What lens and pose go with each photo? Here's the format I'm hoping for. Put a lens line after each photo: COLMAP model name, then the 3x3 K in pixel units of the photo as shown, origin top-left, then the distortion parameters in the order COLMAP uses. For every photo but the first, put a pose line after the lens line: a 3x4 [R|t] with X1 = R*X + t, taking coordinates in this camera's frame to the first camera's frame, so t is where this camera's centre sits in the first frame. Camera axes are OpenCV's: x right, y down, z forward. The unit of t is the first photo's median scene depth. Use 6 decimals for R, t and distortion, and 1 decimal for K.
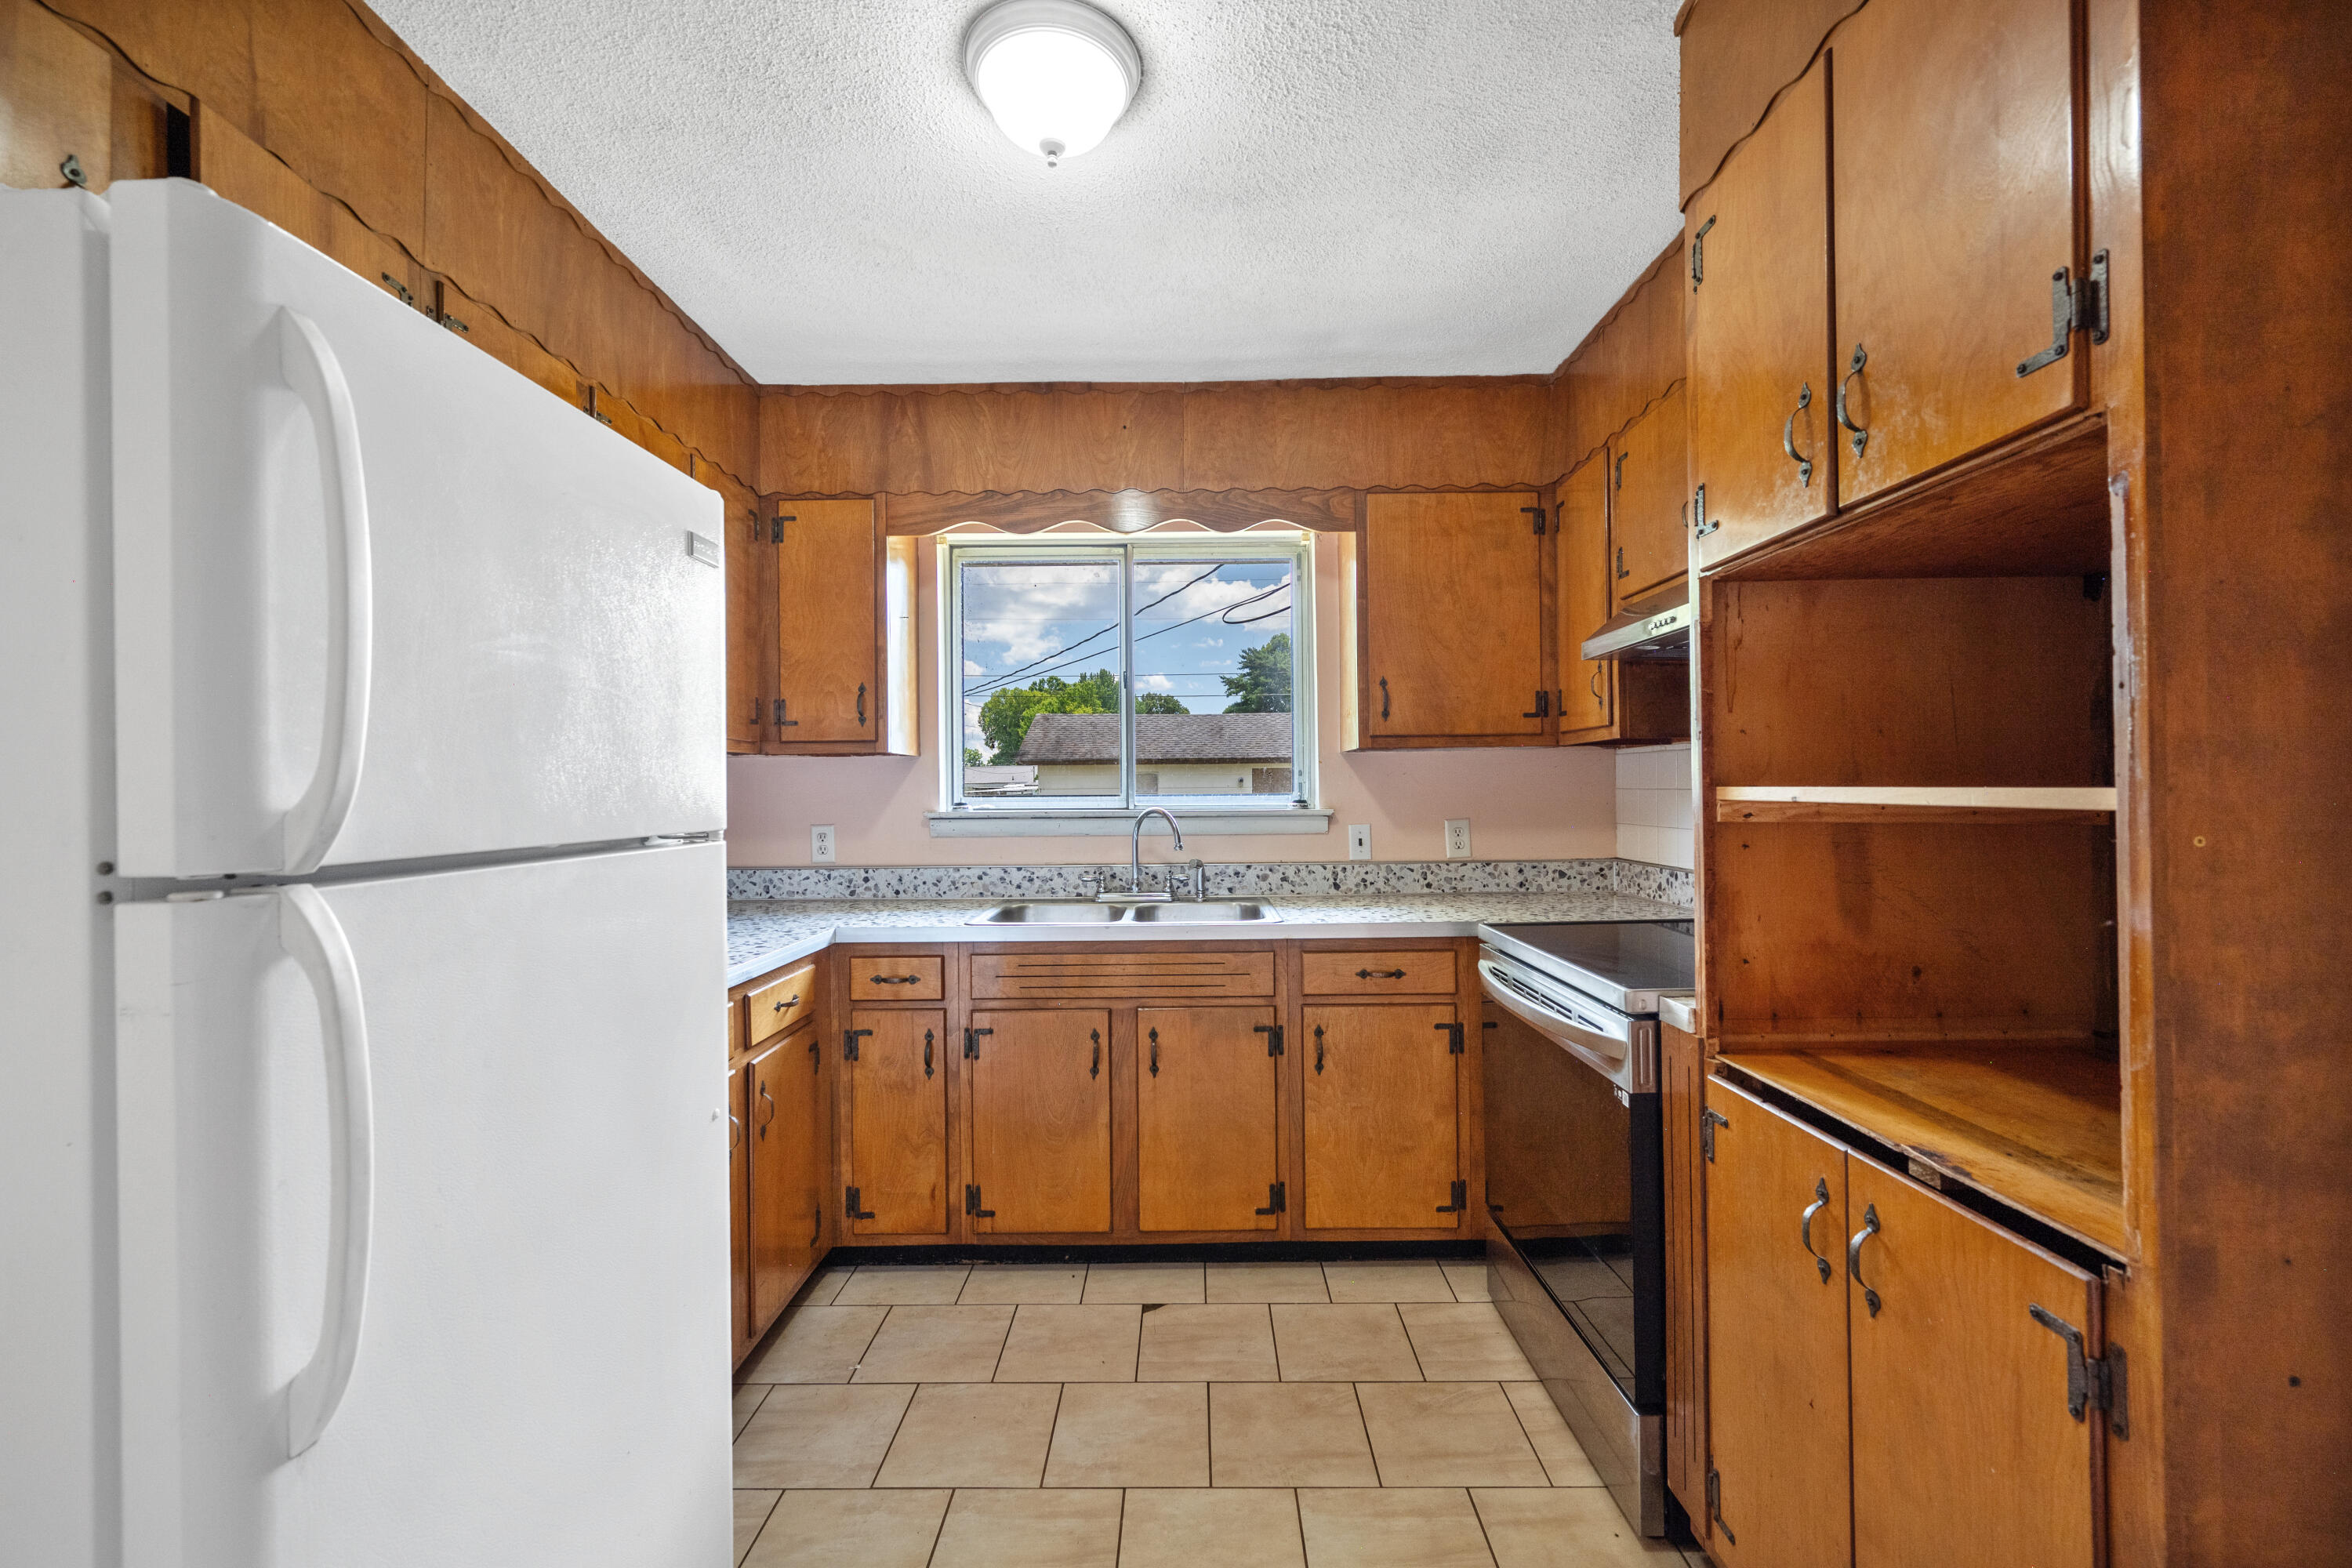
lens RADIAL K [[959.5, 0, 1176.0], [0, 959.5, 784.0], [0, 0, 1]] dist [-0.001049, 0.000173]
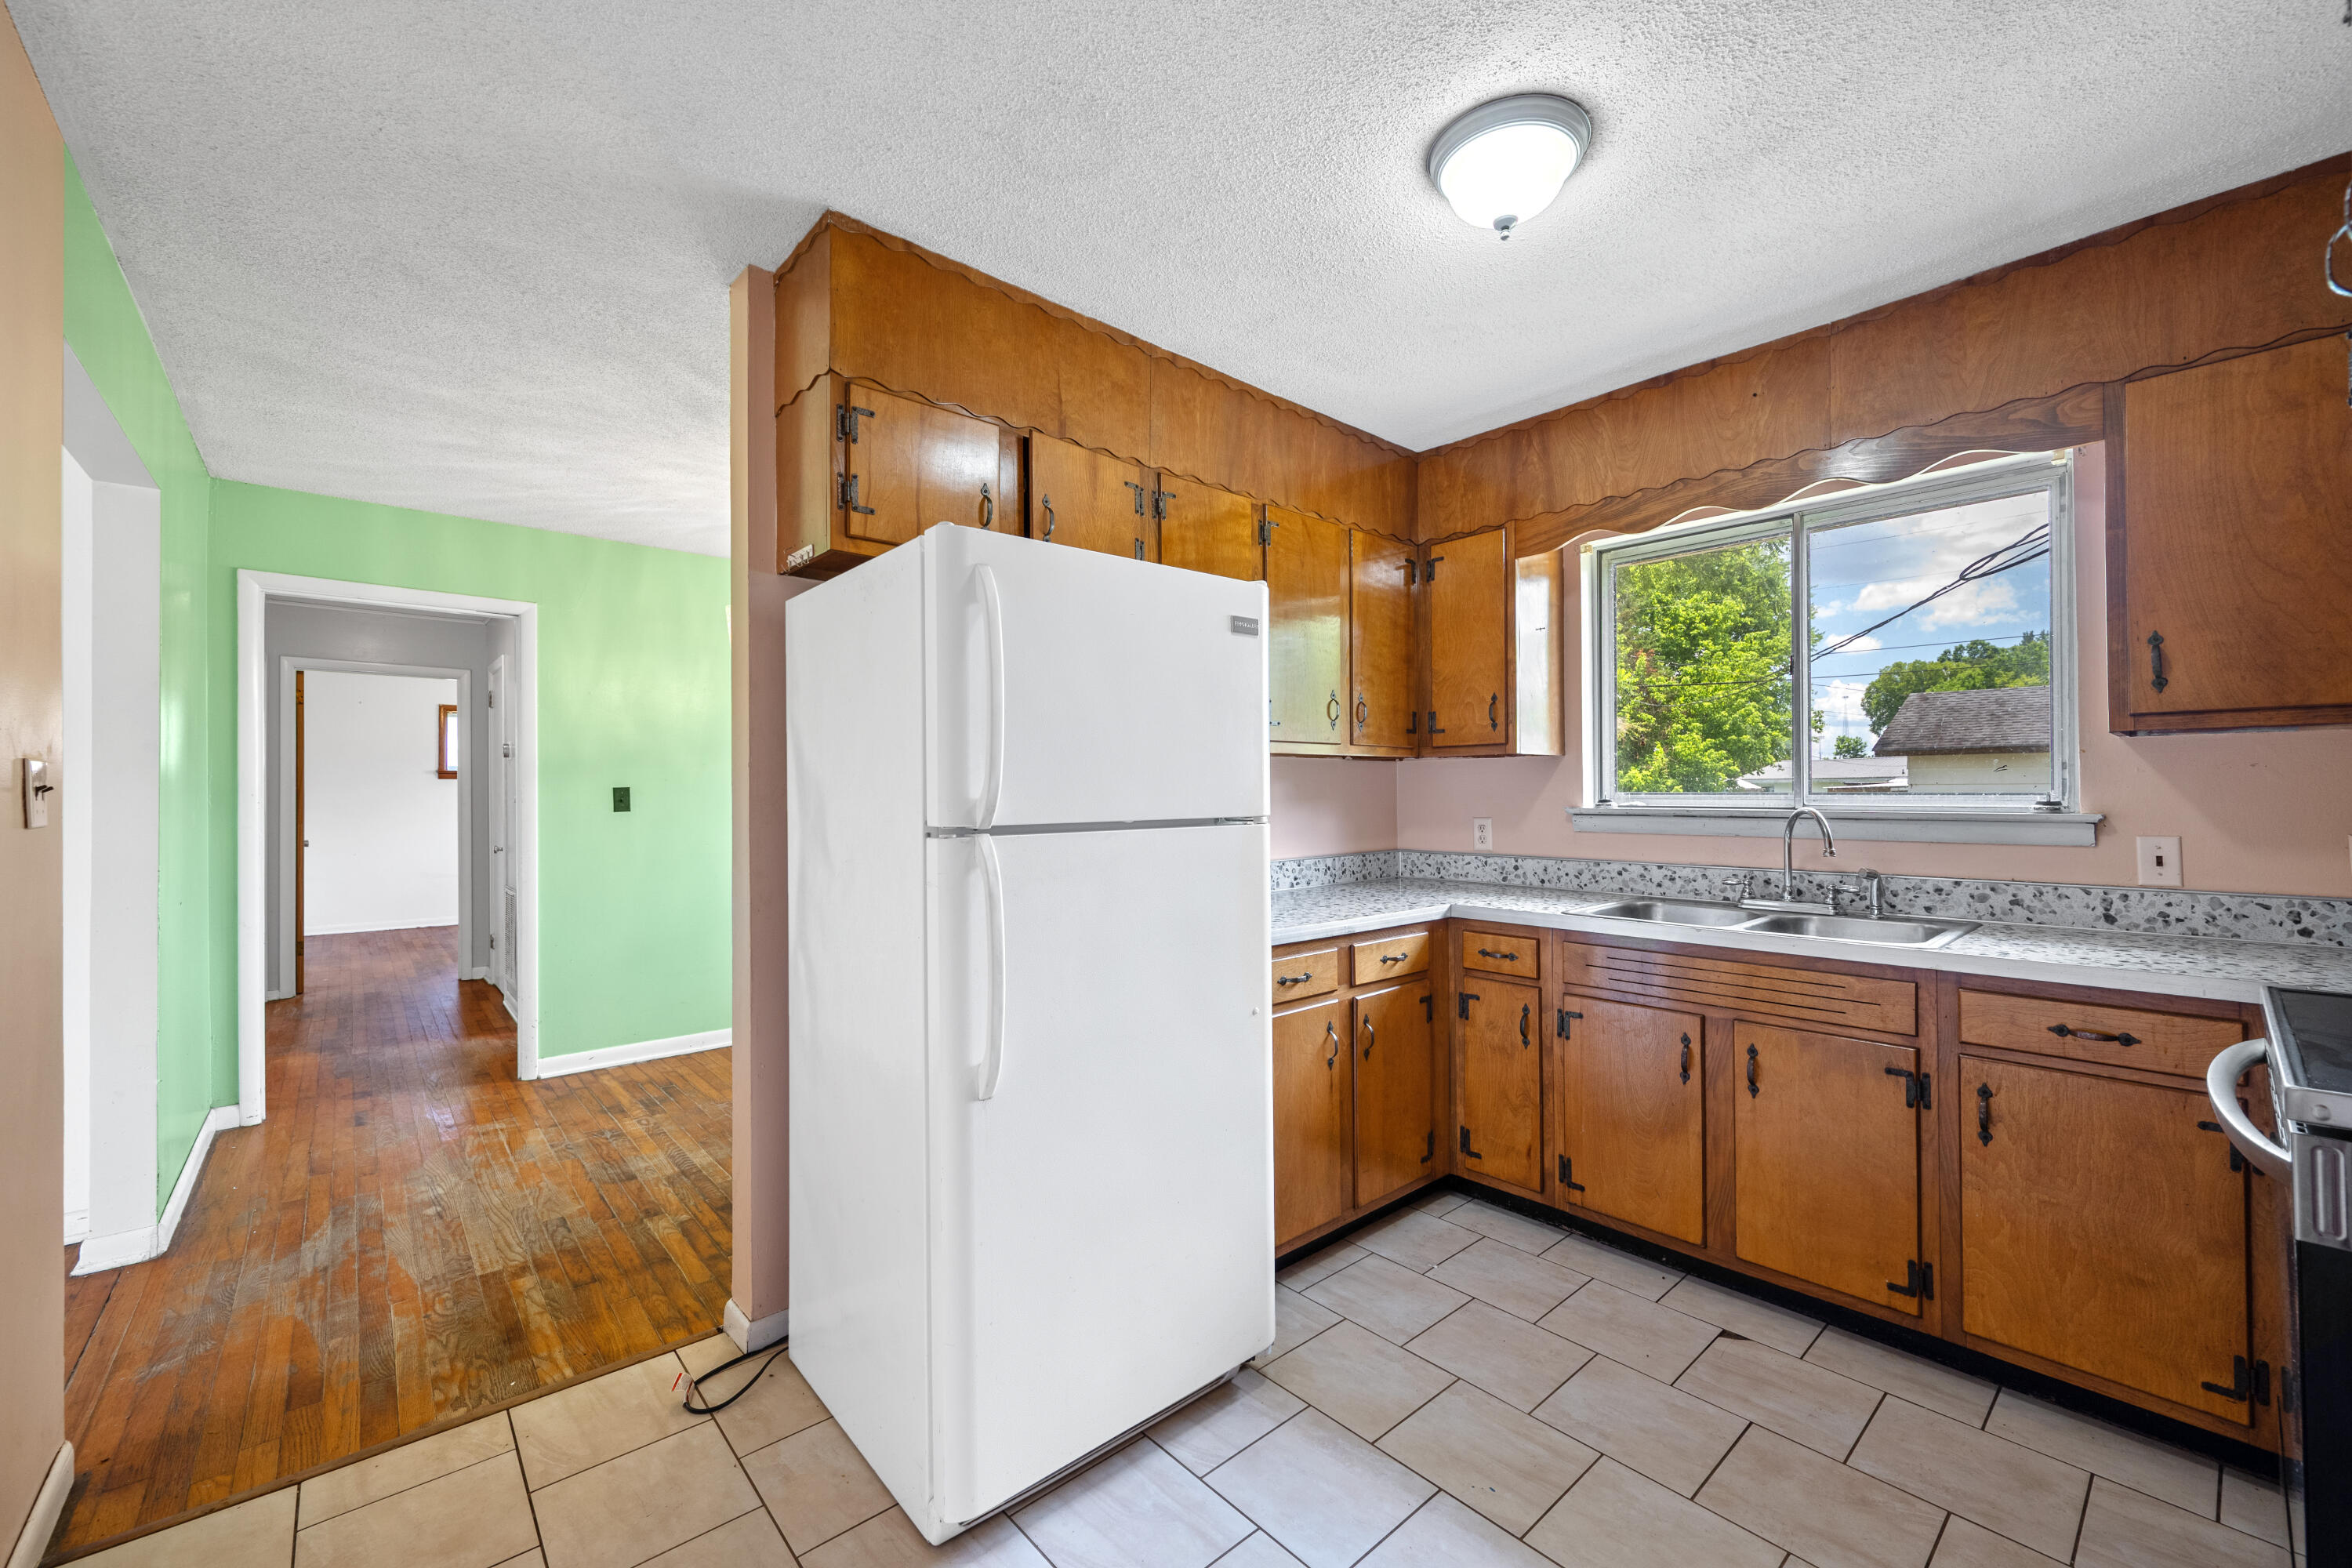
lens RADIAL K [[936.6, 0, 1176.0], [0, 936.6, 784.0], [0, 0, 1]] dist [0.001496, 0.000072]
pose [[0.664651, -0.000632, -0.747154, 0.282013], [0.004511, 0.999985, 0.003167, -0.003411], [0.747141, -0.005475, 0.664644, -0.019663]]
